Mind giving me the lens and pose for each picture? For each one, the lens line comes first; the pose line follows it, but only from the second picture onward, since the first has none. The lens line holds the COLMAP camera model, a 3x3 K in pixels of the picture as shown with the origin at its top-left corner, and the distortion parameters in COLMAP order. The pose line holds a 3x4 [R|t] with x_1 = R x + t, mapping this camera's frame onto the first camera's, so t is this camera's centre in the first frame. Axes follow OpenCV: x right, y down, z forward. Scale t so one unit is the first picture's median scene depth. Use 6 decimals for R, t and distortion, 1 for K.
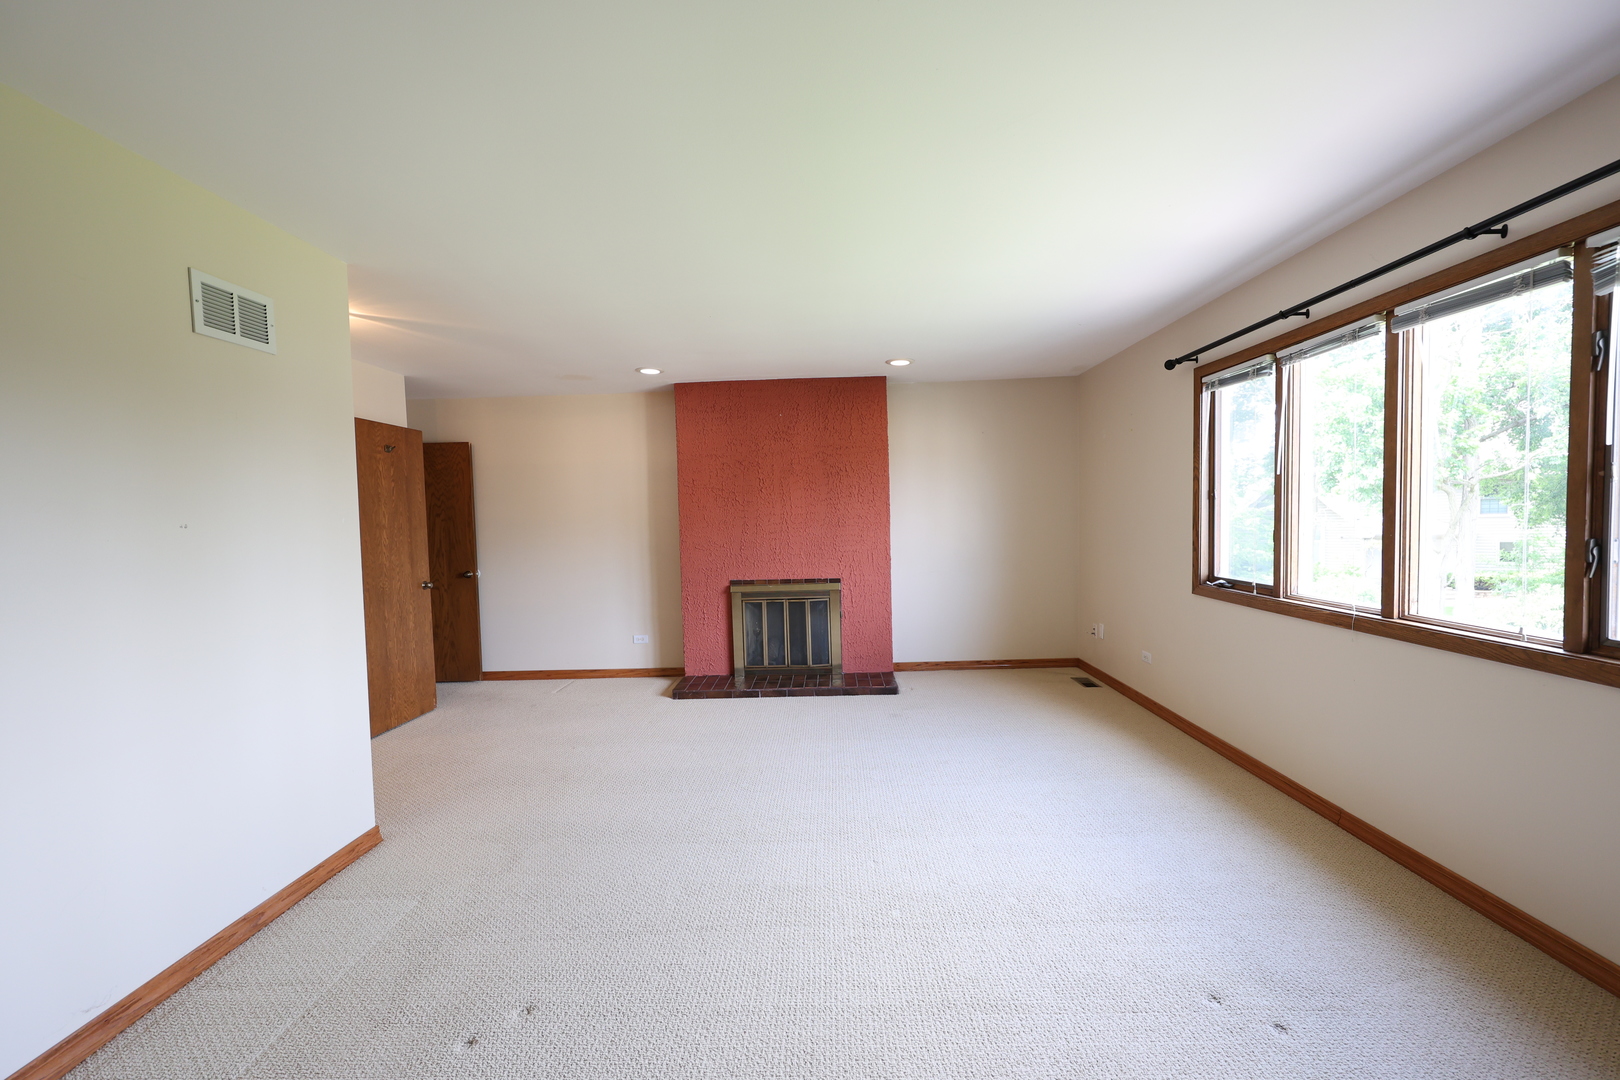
lens RADIAL K [[642.3, 0, 810.0], [0, 642.3, 540.0], [0, 0, 1]] dist [0.001286, 0.000091]
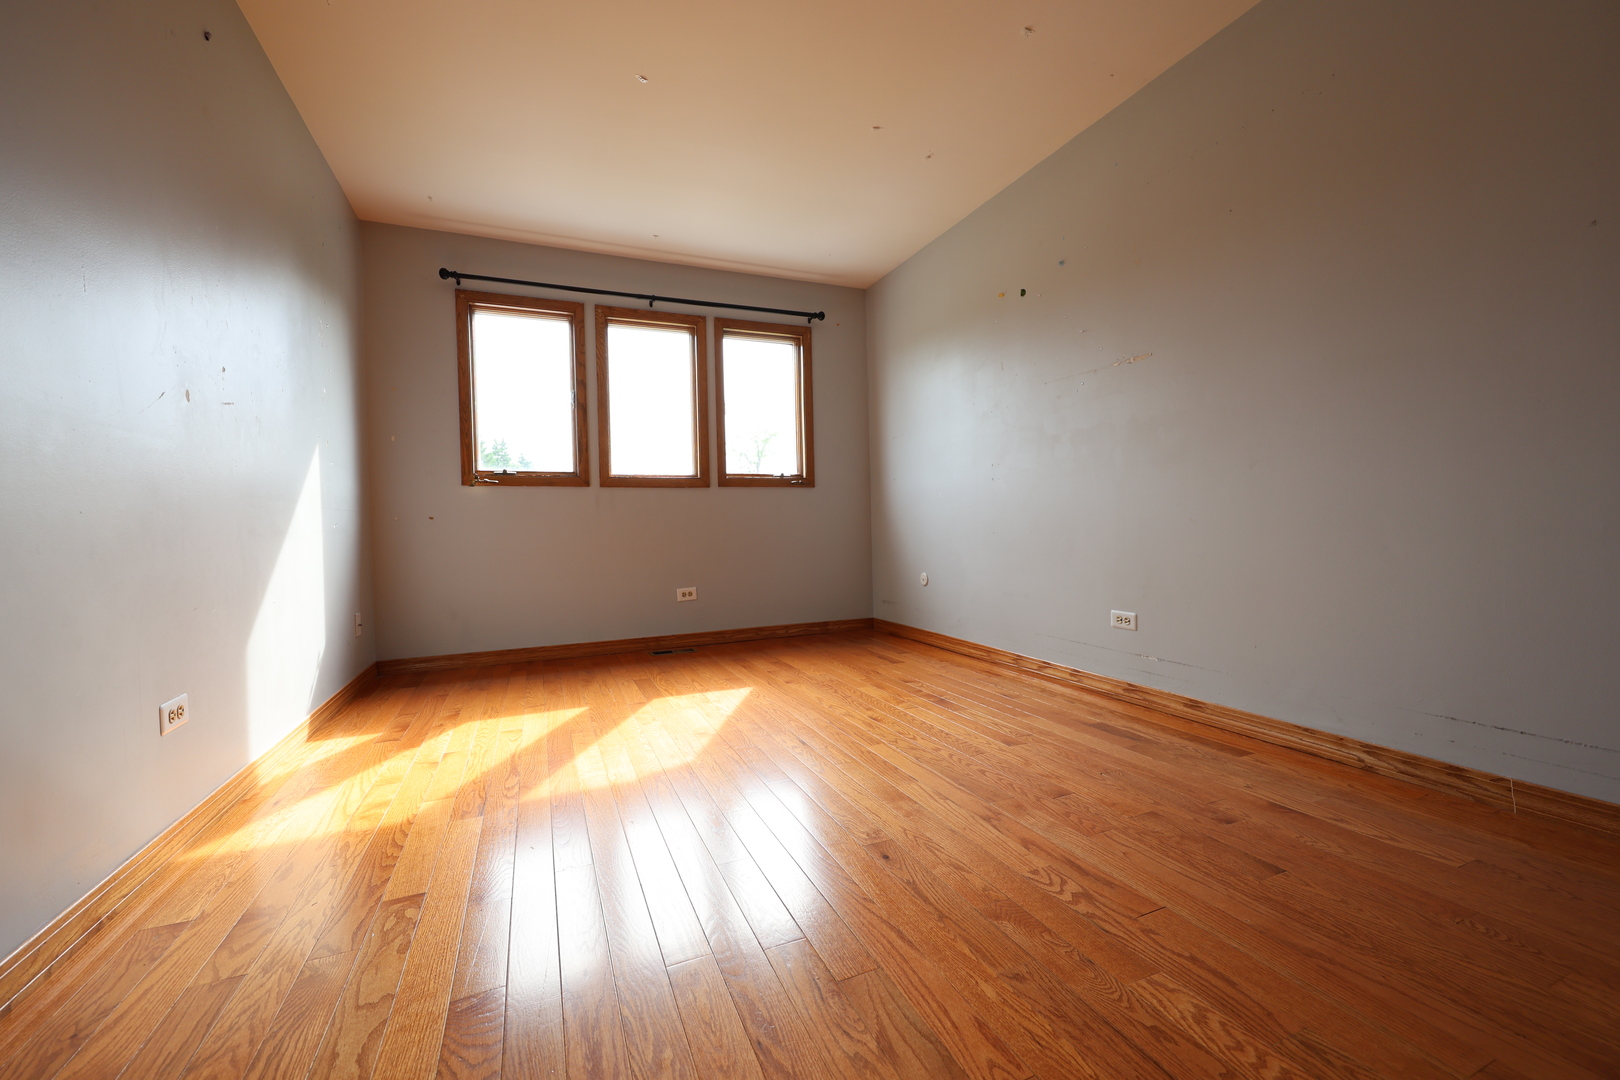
lens RADIAL K [[642.3, 0, 810.0], [0, 642.3, 540.0], [0, 0, 1]] dist [0.001286, 0.000091]
pose [[-0.418400, 0.060274, 0.906261, -0.920958], [0.085062, 0.996010, -0.026972, 0.357790], [-0.904271, 0.065804, -0.421858, 1.405247]]
